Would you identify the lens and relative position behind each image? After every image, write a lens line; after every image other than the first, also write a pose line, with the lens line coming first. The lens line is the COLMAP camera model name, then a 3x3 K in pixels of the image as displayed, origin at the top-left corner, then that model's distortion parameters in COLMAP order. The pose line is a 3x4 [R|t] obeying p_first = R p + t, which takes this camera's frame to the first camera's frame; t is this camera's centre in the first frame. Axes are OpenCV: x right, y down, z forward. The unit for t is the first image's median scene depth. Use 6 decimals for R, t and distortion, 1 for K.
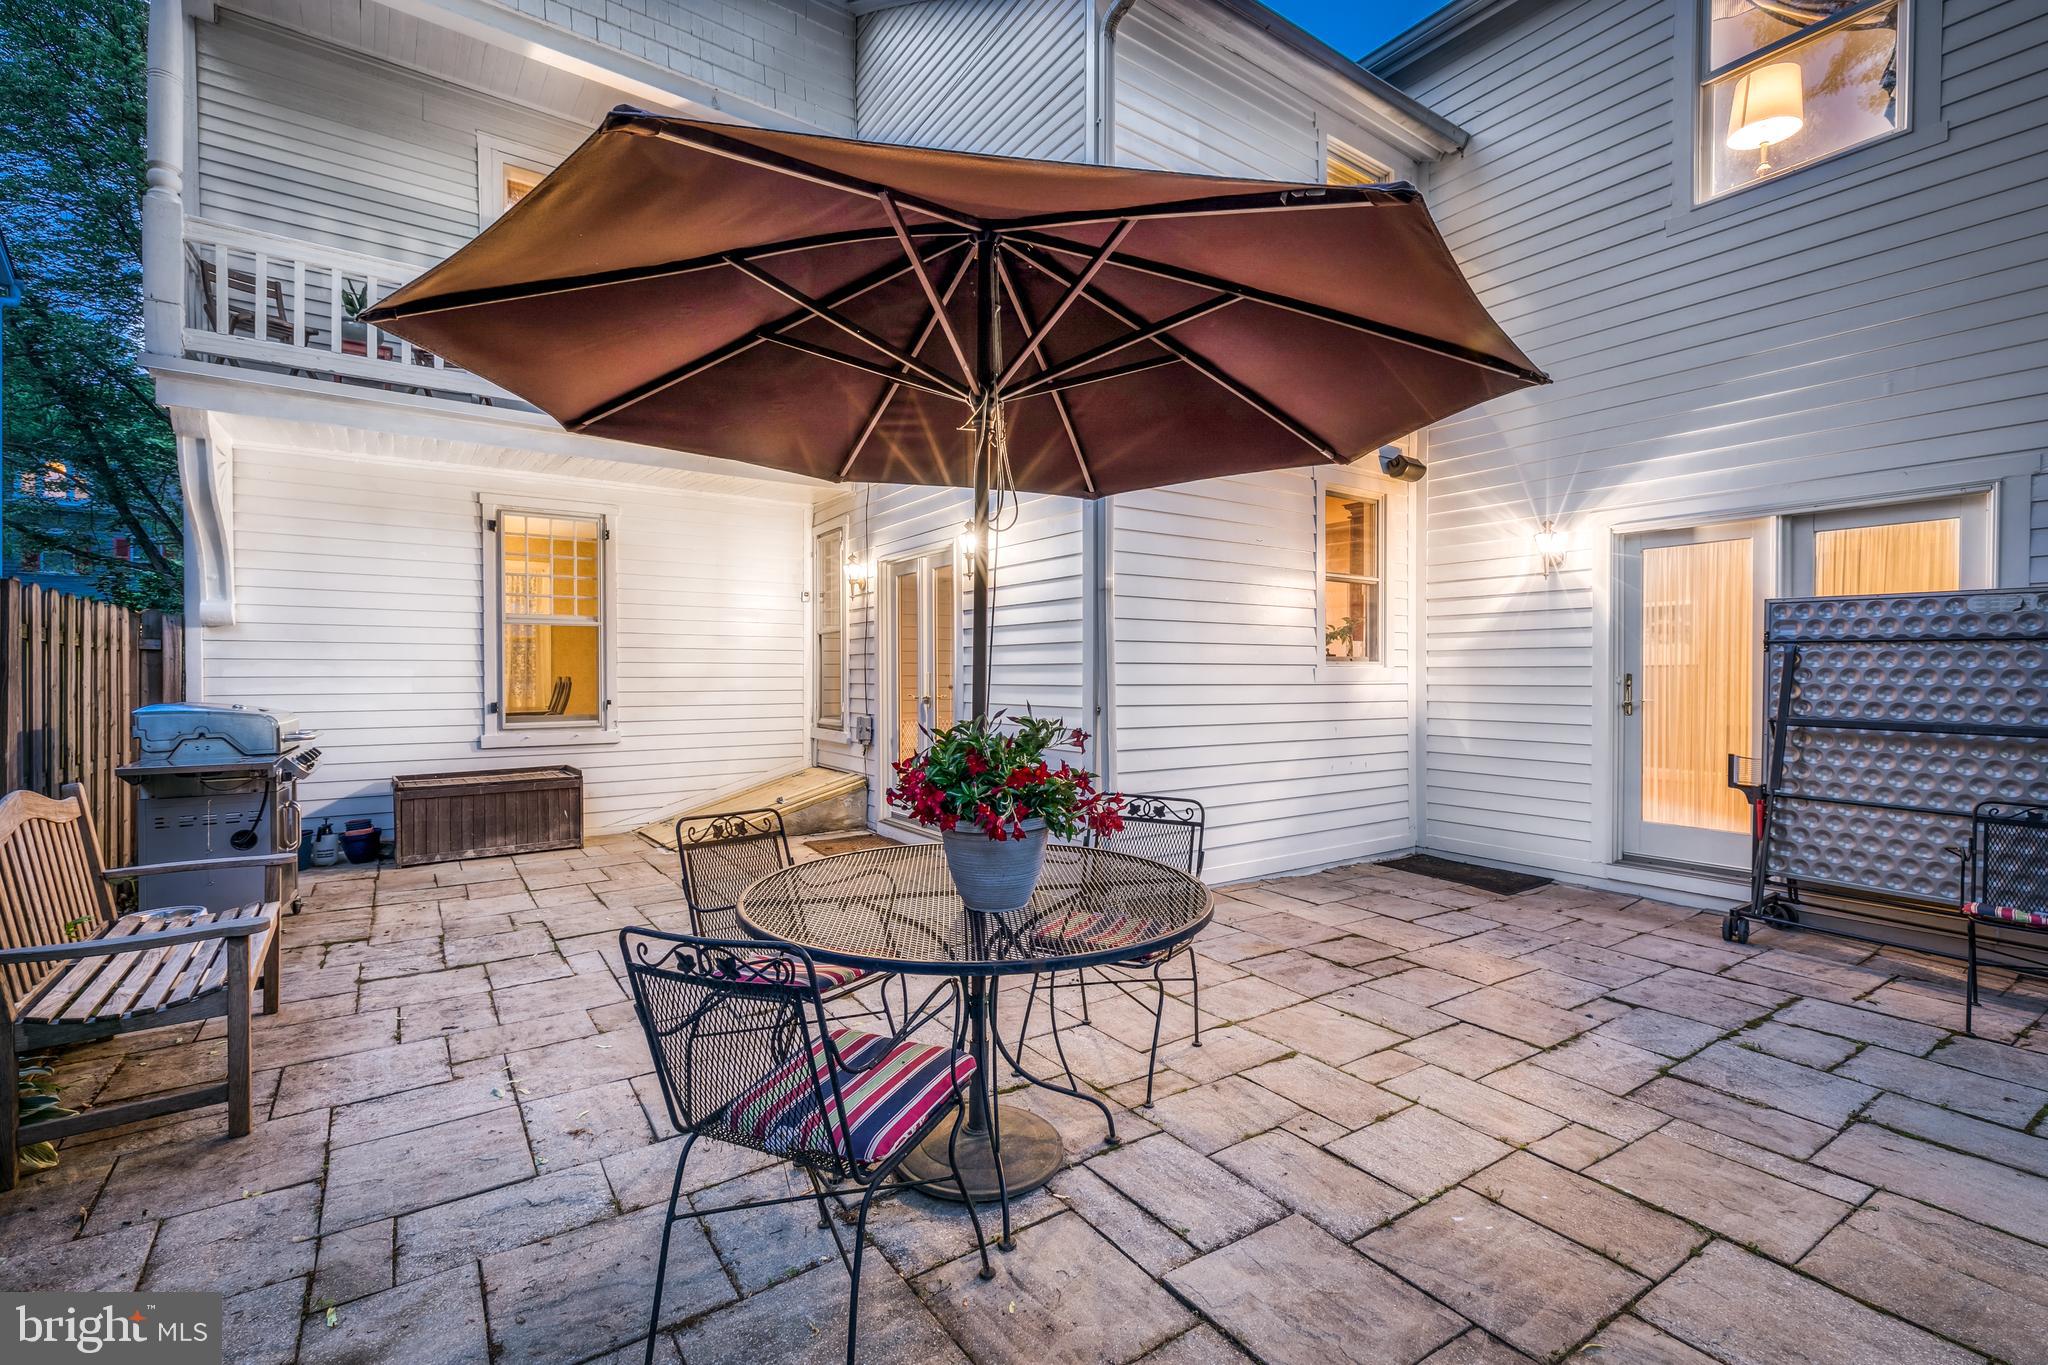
lens RADIAL K [[930.5, 0, 1024.3], [0, 930.5, 671.9], [0, 0, 1]] dist [0.019038, 0.000547]
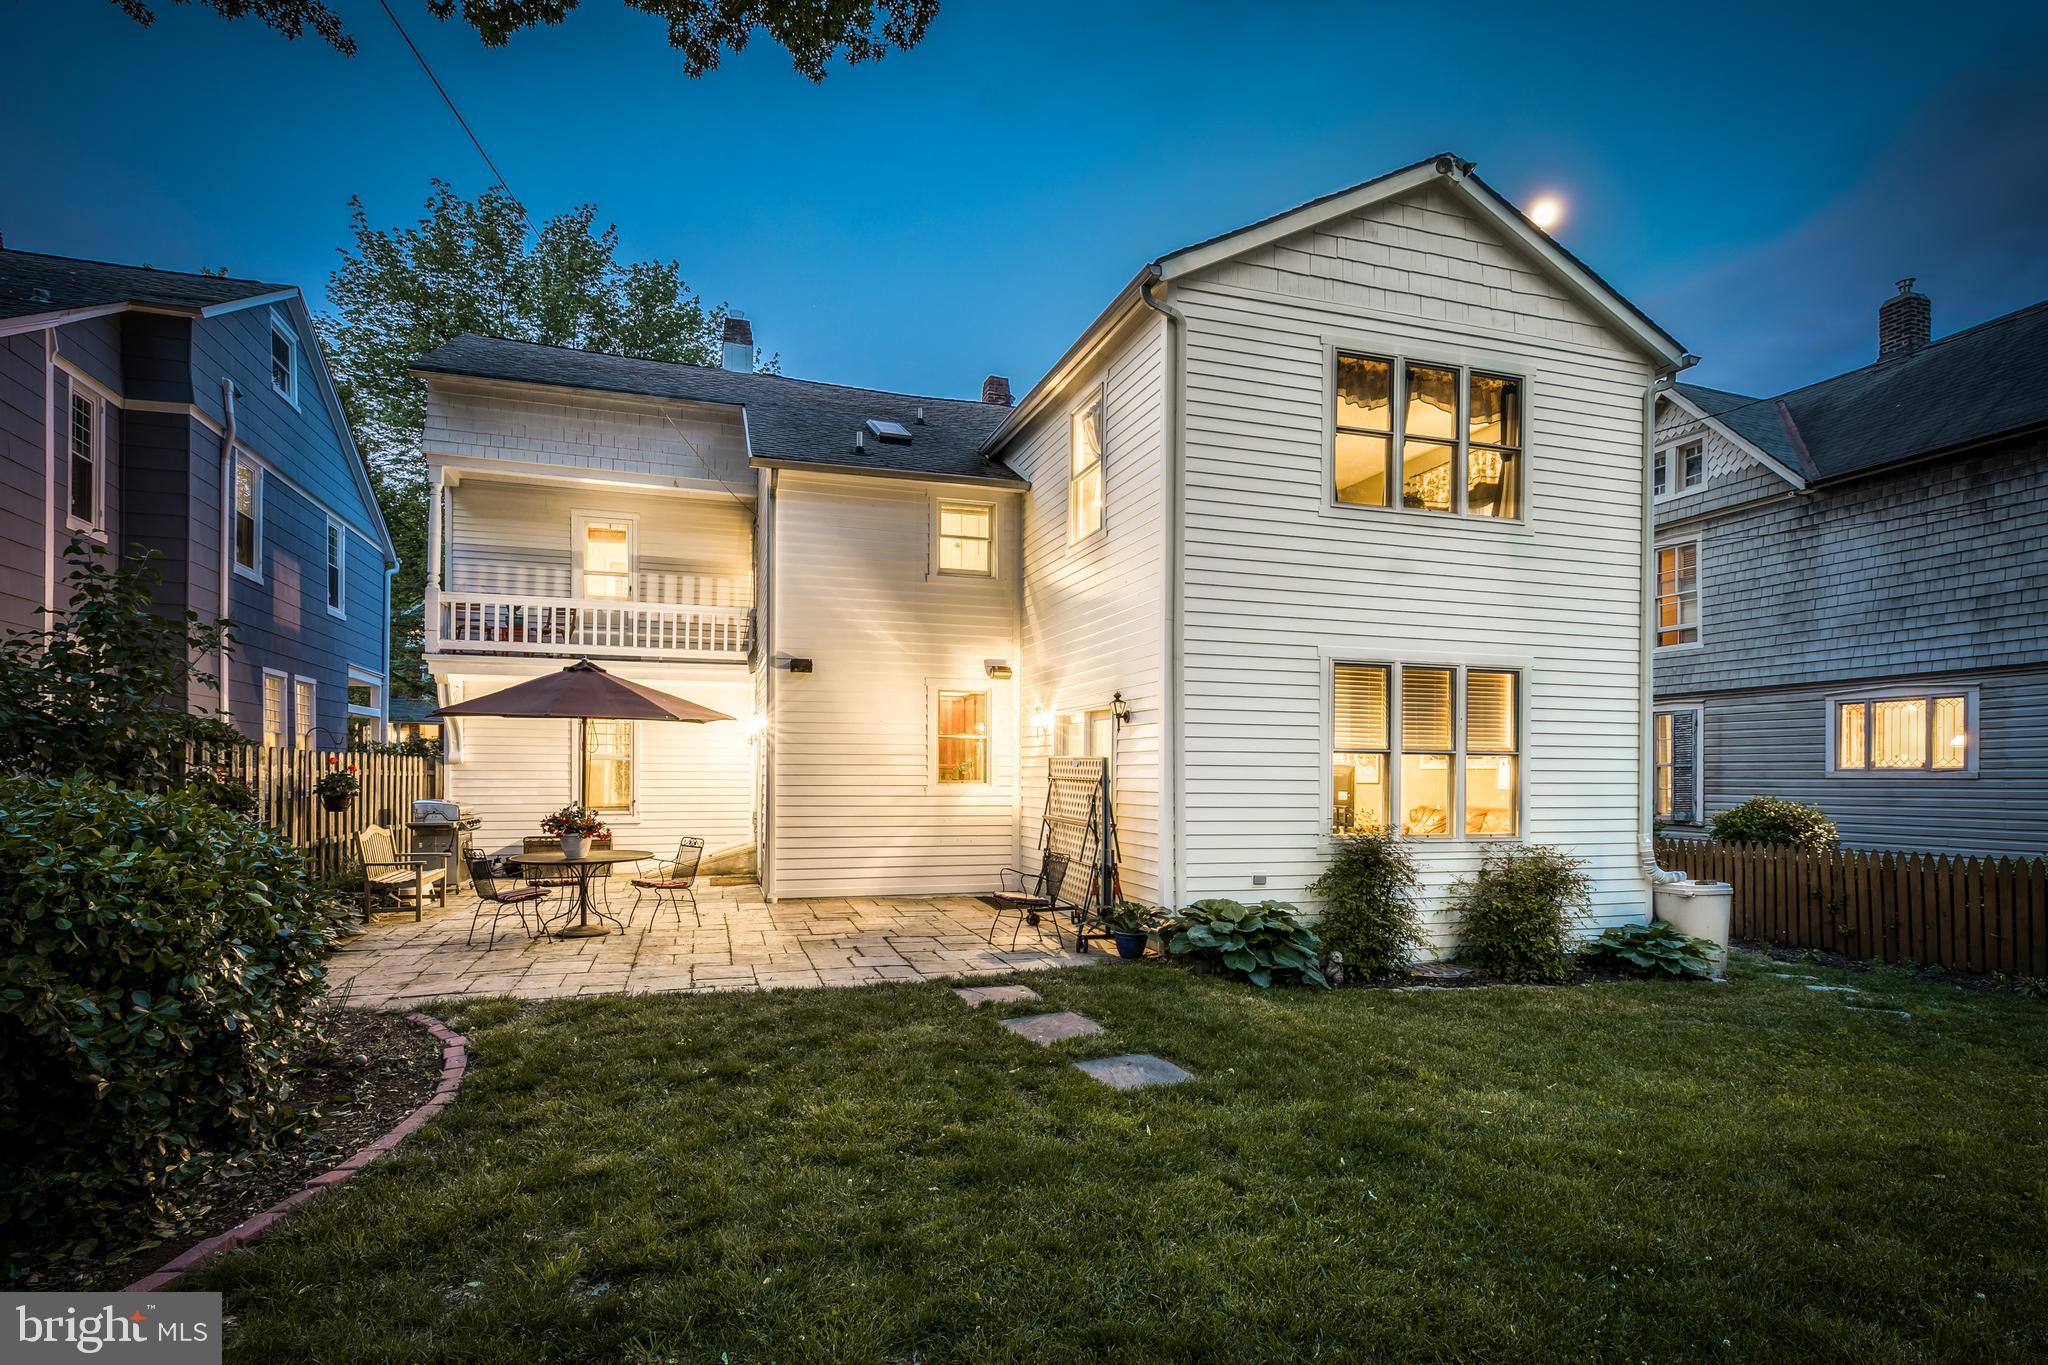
lens RADIAL K [[930.5, 0, 954.7], [0, 930.5, 771.5], [0, 0, 1]] dist [0.019038, 0.000547]
pose [[0.958370, 0.002548, -0.285518, 0.868432], [-0.003407, 0.999991, -0.002510, -0.030117], [0.285509, 0.003378, 0.958370, -0.744105]]
